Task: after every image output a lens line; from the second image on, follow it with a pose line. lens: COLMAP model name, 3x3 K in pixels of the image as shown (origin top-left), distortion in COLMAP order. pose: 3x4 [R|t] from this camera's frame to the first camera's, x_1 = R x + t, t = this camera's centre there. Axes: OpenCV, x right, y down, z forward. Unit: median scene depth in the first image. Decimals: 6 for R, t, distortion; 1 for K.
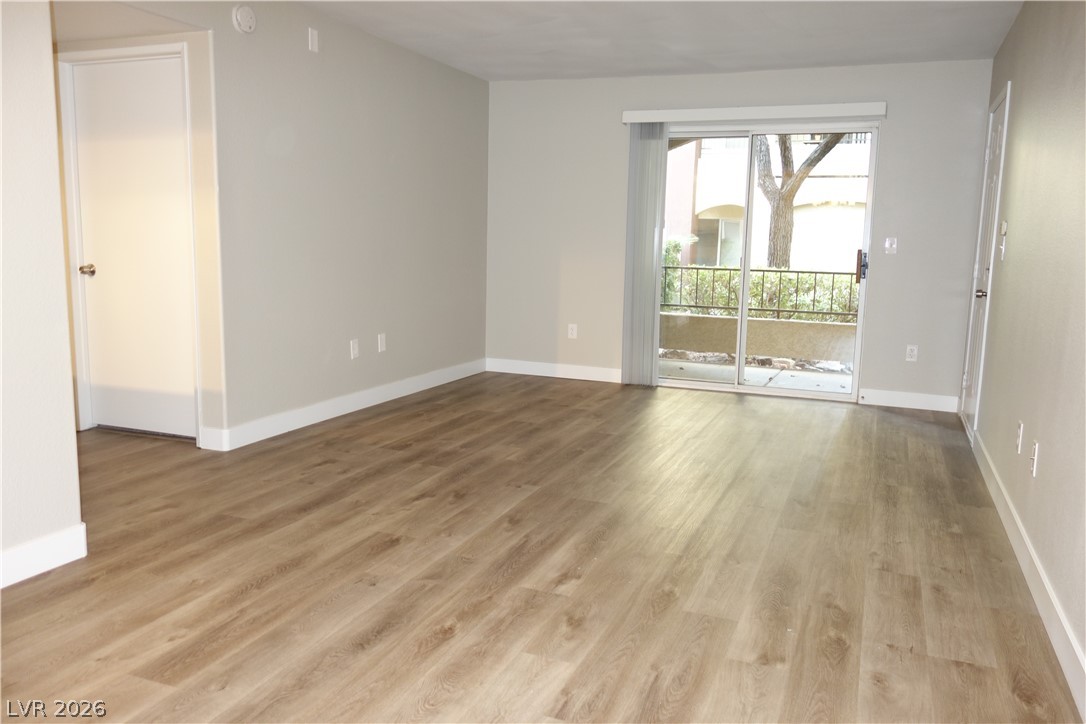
lens RADIAL K [[856.2, 0, 542.1], [0, 856.2, 364.0], [0, 0, 1]] dist [0.002943, -0.003209]
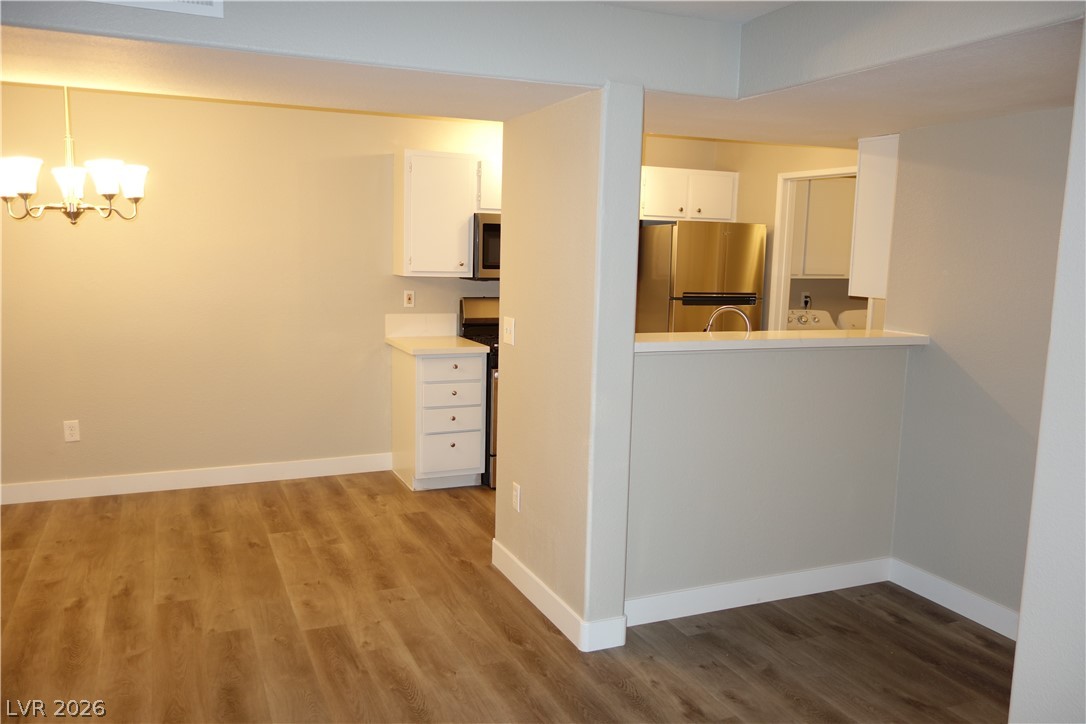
lens RADIAL K [[856.2, 0, 542.1], [0, 856.2, 364.0], [0, 0, 1]] dist [0.002943, -0.003209]
pose [[-0.699779, 0.061430, -0.711713, 0.243663], [-0.143197, 0.964011, 0.224002, -0.351381], [0.699860, 0.258667, -0.665799, 1.550600]]
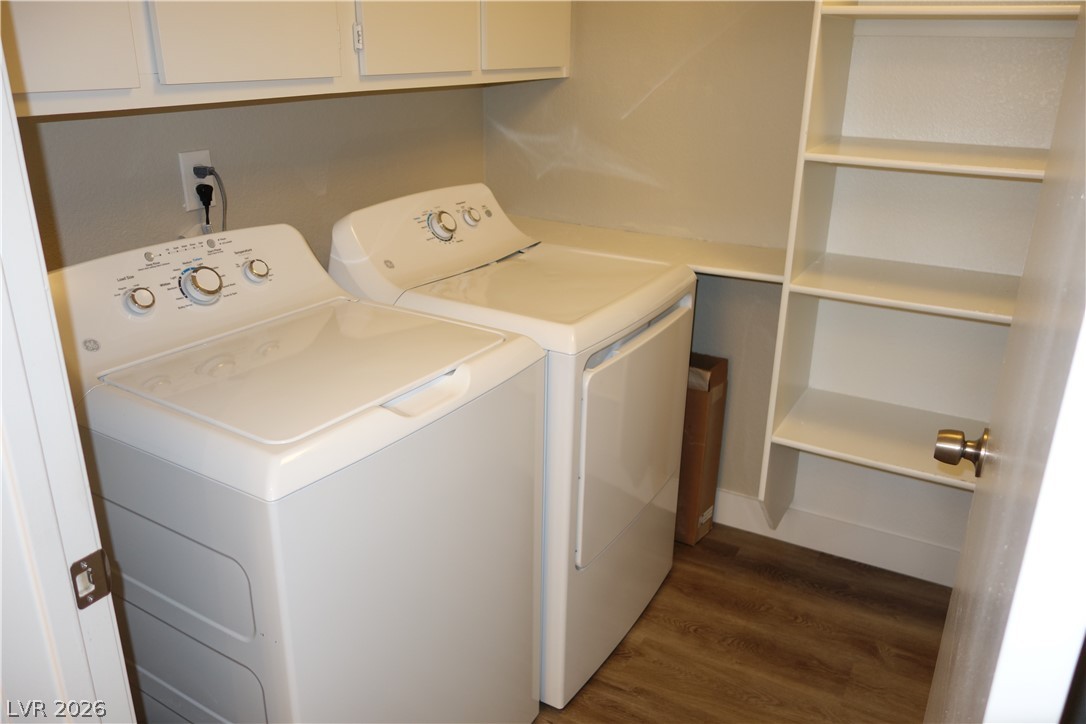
lens RADIAL K [[856.2, 0, 542.1], [0, 856.2, 364.0], [0, 0, 1]] dist [0.002943, -0.003209]
pose [[-0.133857, 0.338389, -0.931437, -1.273283], [-0.157498, 0.920686, 0.357117, -0.243144], [0.978405, 0.194502, -0.069945, 0.798846]]
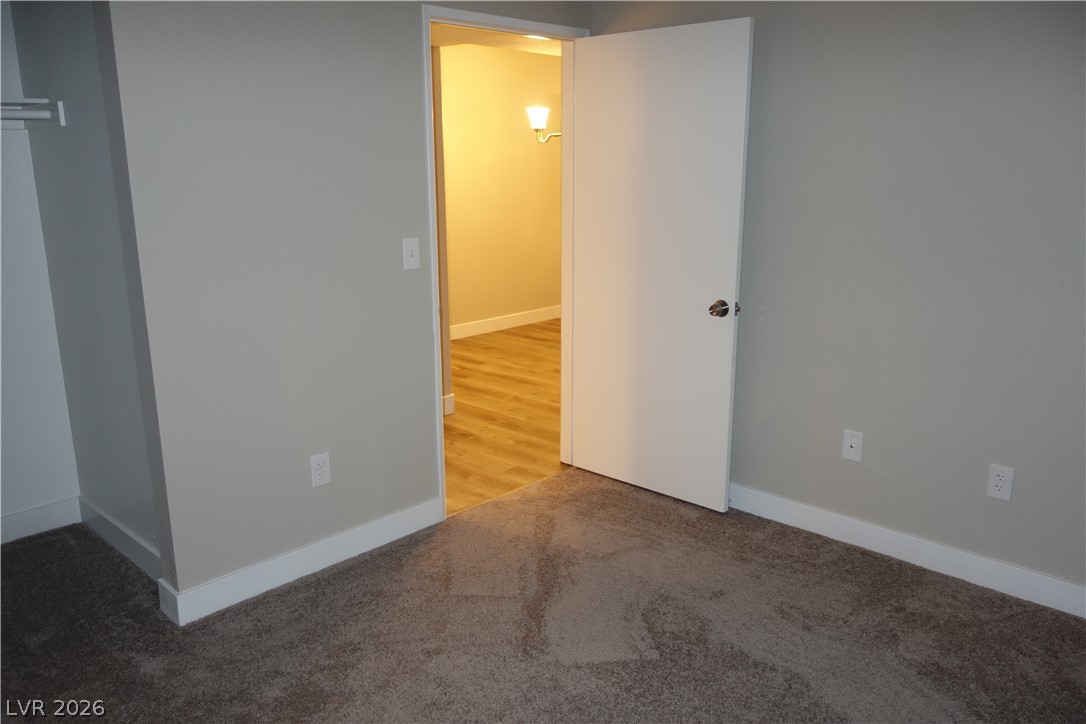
lens RADIAL K [[856.2, 0, 542.1], [0, 856.2, 364.0], [0, 0, 1]] dist [0.002943, -0.003209]
pose [[-0.372070, 0.201388, -0.906094, 1.705832], [-0.140405, 0.952736, 0.269409, -0.225272], [0.917524, 0.227460, -0.326209, 0.948015]]
